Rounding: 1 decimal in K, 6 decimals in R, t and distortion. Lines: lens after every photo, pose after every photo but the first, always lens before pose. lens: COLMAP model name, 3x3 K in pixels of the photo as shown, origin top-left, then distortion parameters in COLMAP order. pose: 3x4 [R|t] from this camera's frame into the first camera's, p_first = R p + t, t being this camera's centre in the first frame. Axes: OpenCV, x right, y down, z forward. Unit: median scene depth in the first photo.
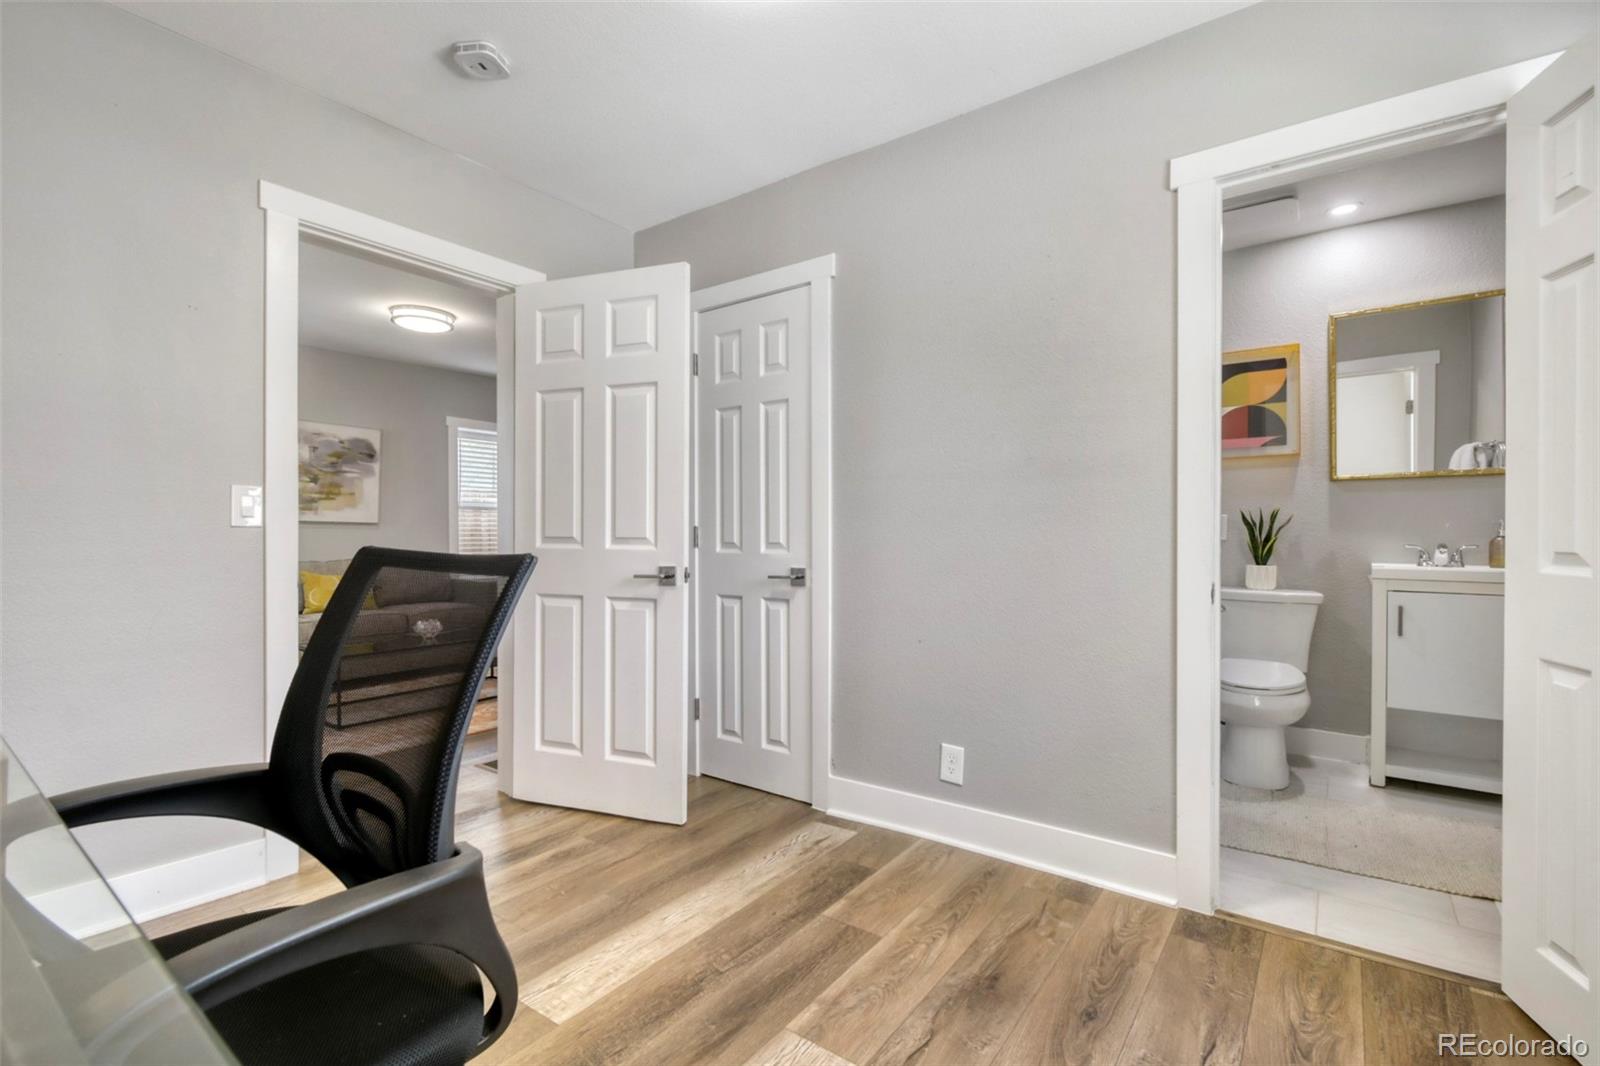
lens RADIAL K [[715.6, 0, 790.4], [0, 715.6, 529.7], [0, 0, 1]] dist [0.011315, -0.011539]
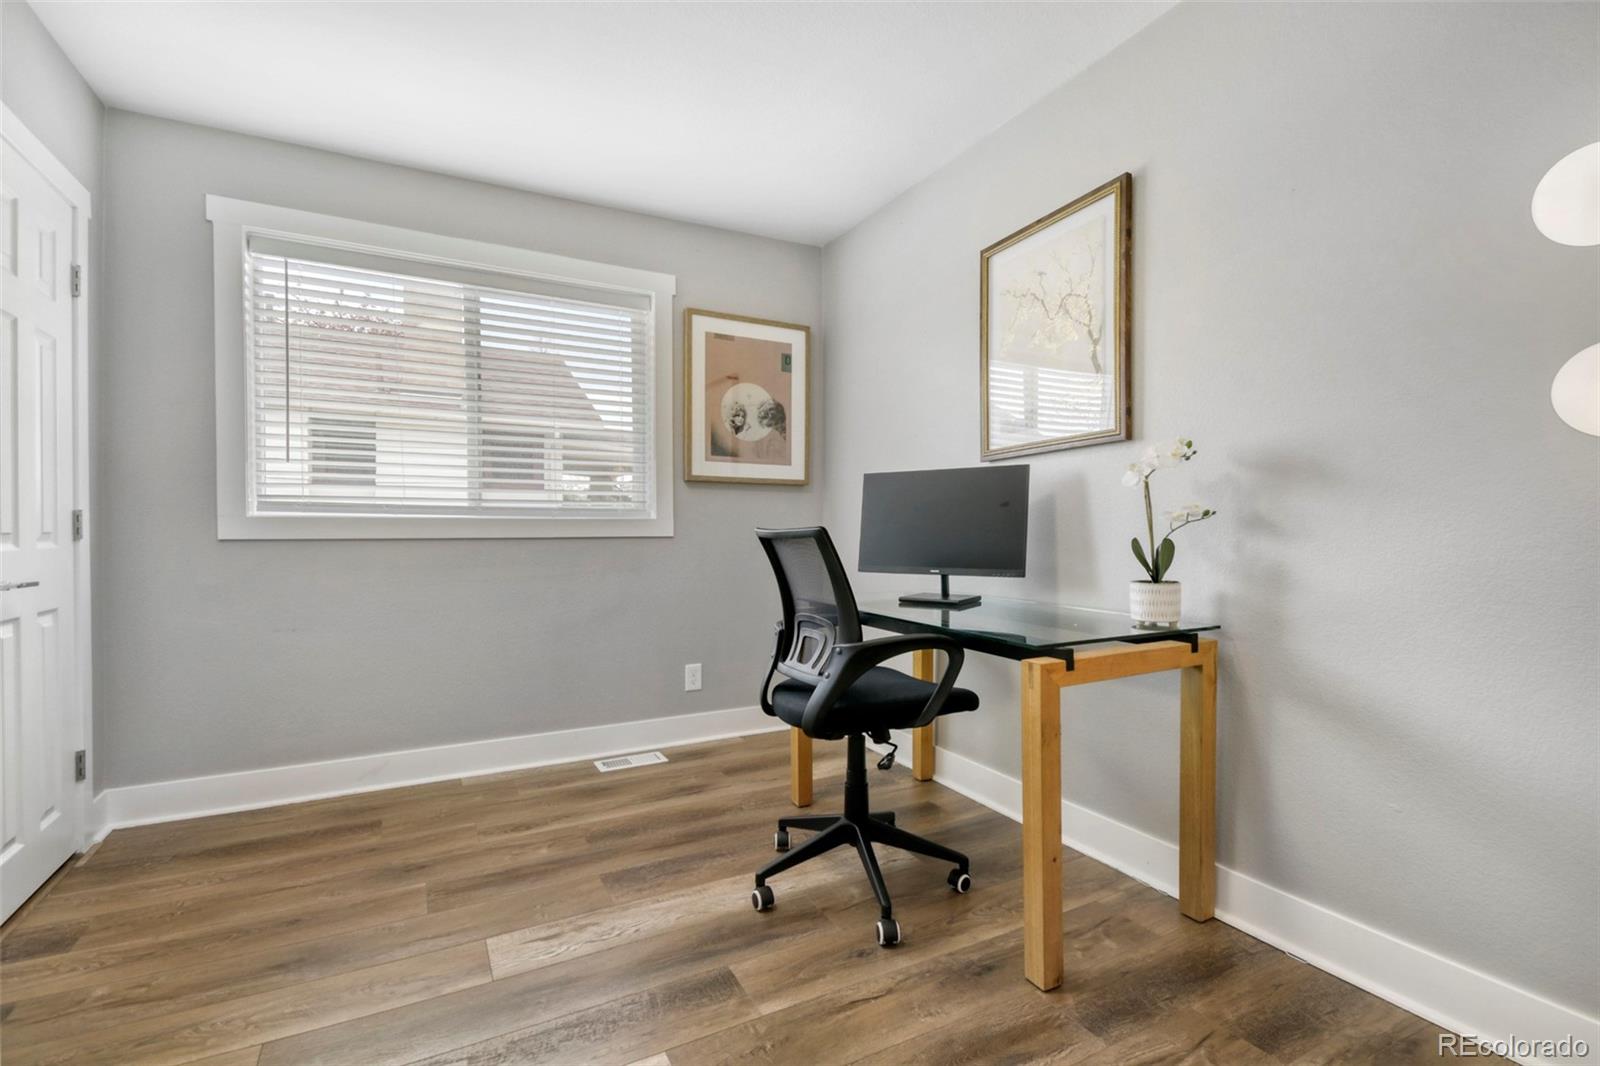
lens RADIAL K [[715.6, 0, 797.7], [0, 715.6, 535.0], [0, 0, 1]] dist [0.011315, -0.011539]
pose [[-0.905444, -0.009933, 0.424349, -0.254478], [-0.008120, 0.999949, 0.006082, 0.005327], [-0.424387, 0.002061, -0.905478, 0.519997]]
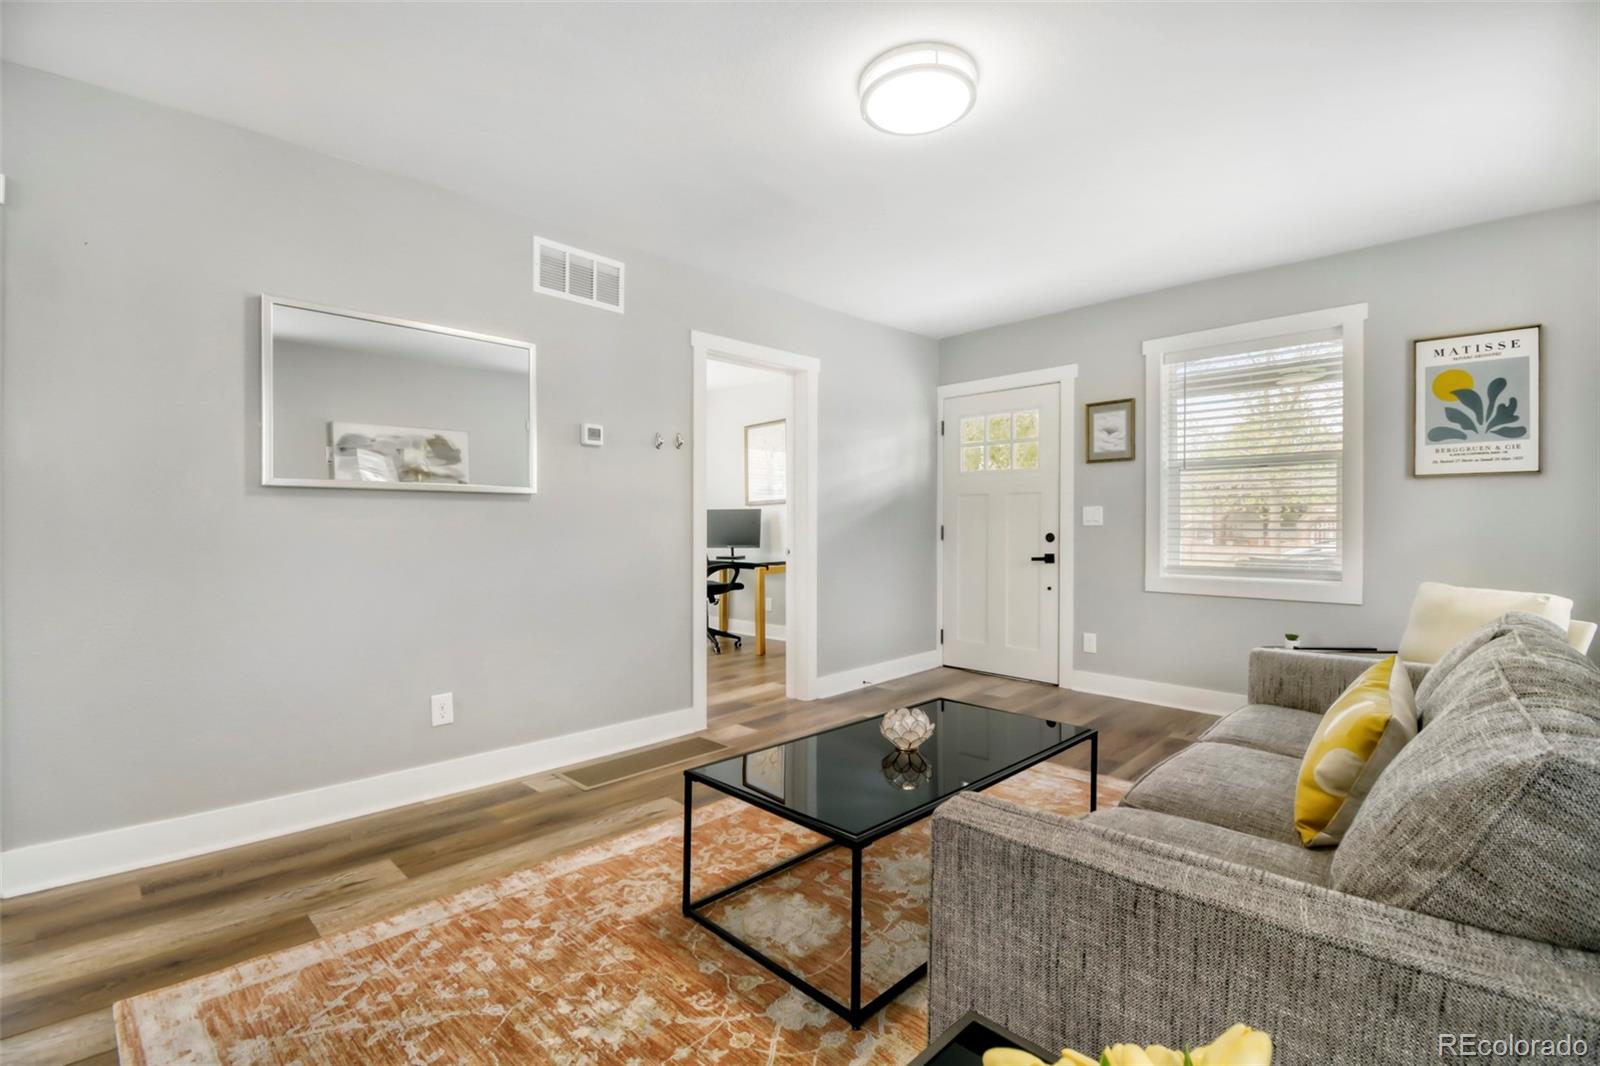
lens RADIAL K [[715.6, 0, 789.1], [0, 715.6, 522.0], [0, 0, 1]] dist [0.011315, -0.011539]
pose [[-0.989867, -0.000867, 0.141997, -0.404808], [-0.002111, 0.999961, -0.008606, -0.001416], [-0.141984, -0.008818, -0.989830, 1.214077]]
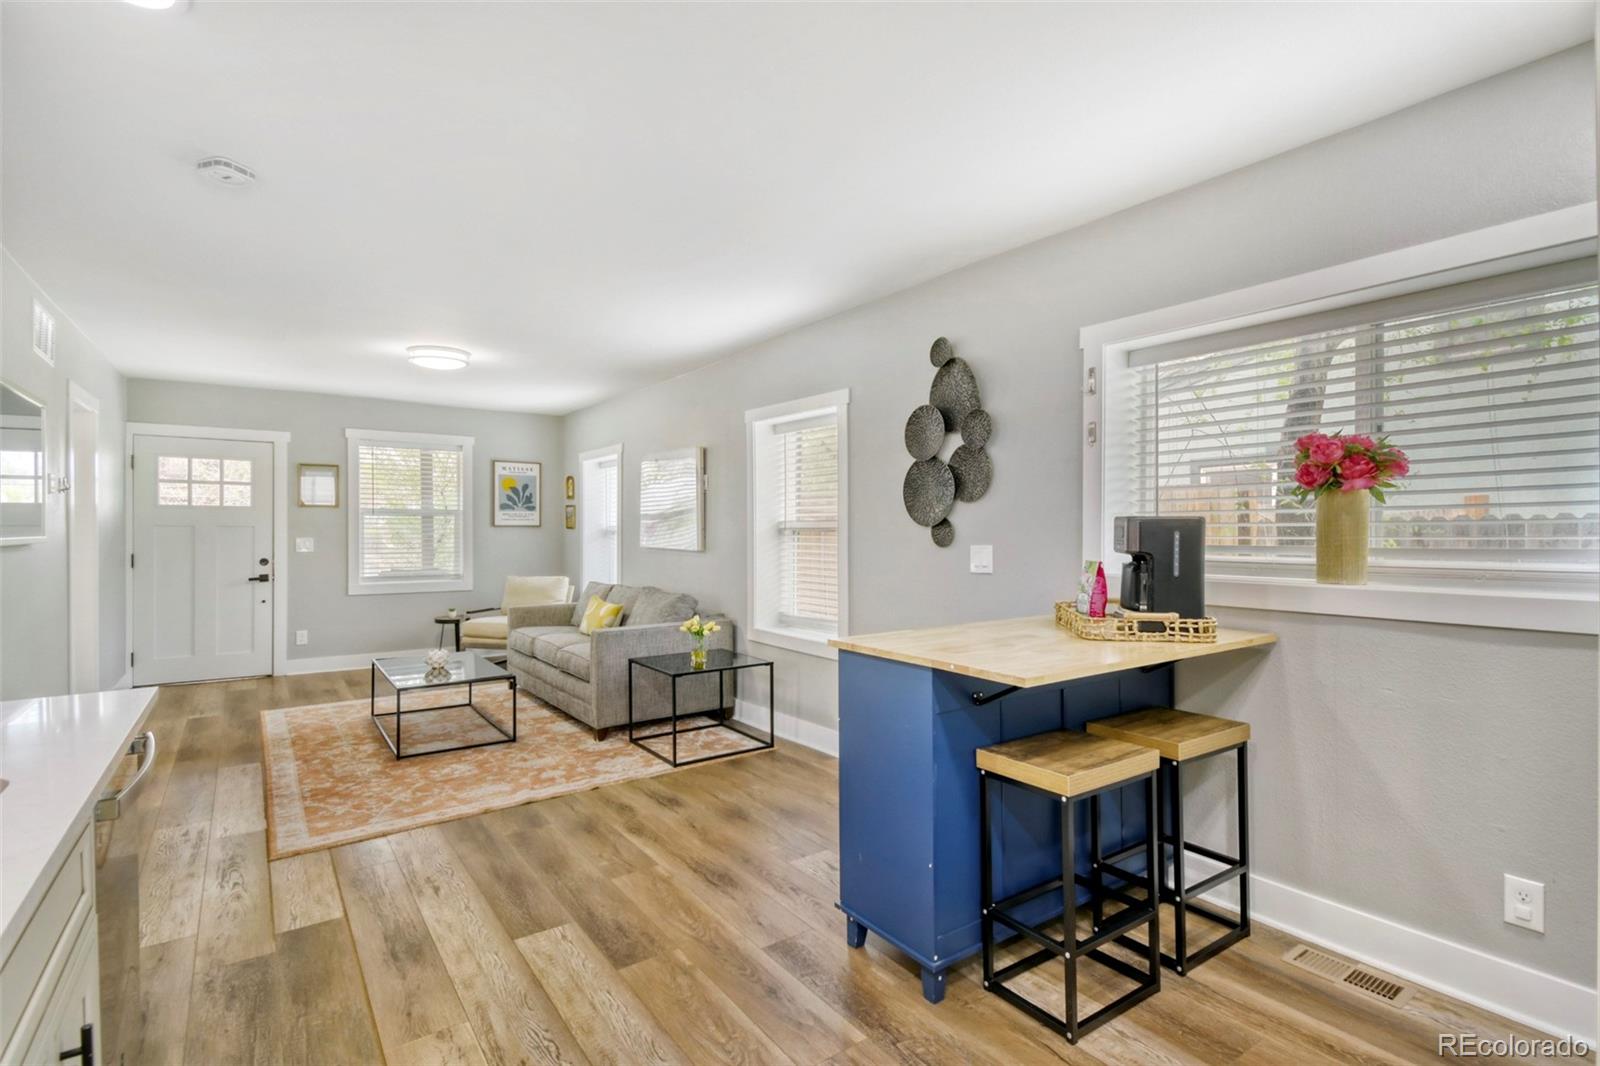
lens RADIAL K [[771.5, 0, 807.3], [0, 771.5, 521.0], [0, 0, 1]] dist [0.028971, -0.012657]
pose [[-0.305429, -0.012962, -0.952127, 0.322063], [0.005098, 0.999871, -0.015248, -0.032490], [0.952201, -0.009512, -0.305324, 1.494509]]
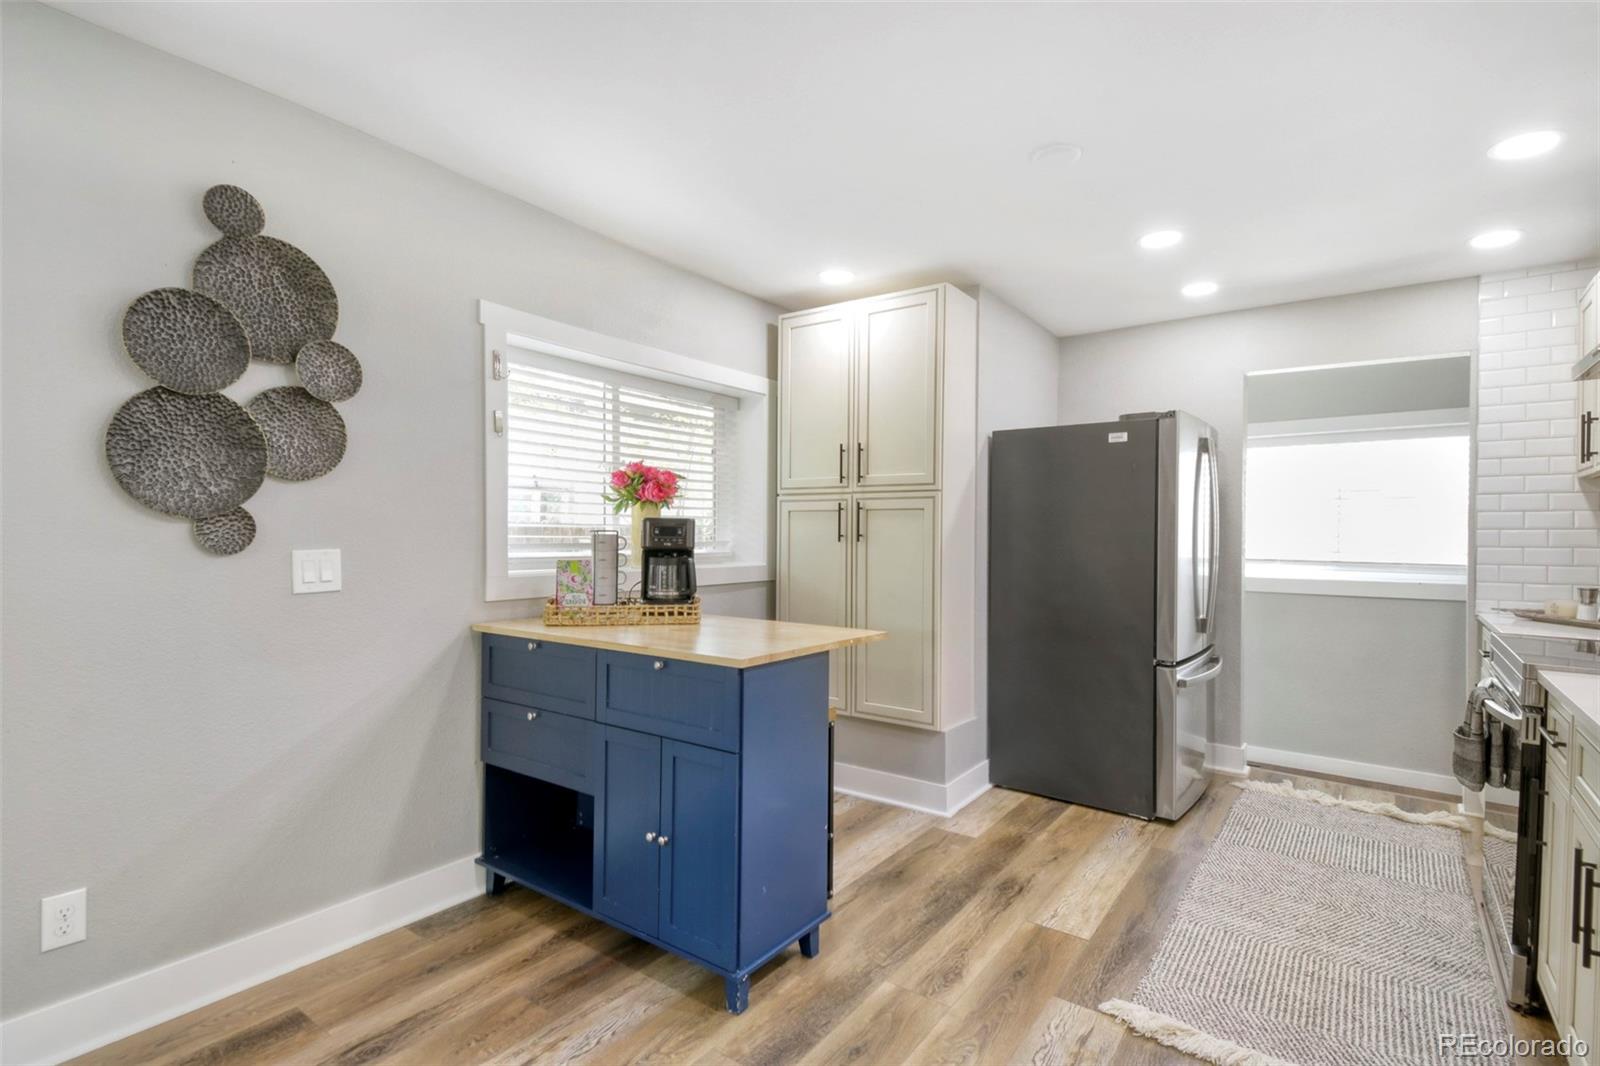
lens RADIAL K [[772.9, 0, 798.3], [0, 772.9, 533.4], [0, 0, 1]] dist [0.028088, -0.007078]
pose [[0.999936, 0.002814, 0.010914, -0.075987], [-0.002843, 0.999993, 0.002613, -0.032233], [-0.010907, -0.002644, 0.999937, 1.011427]]
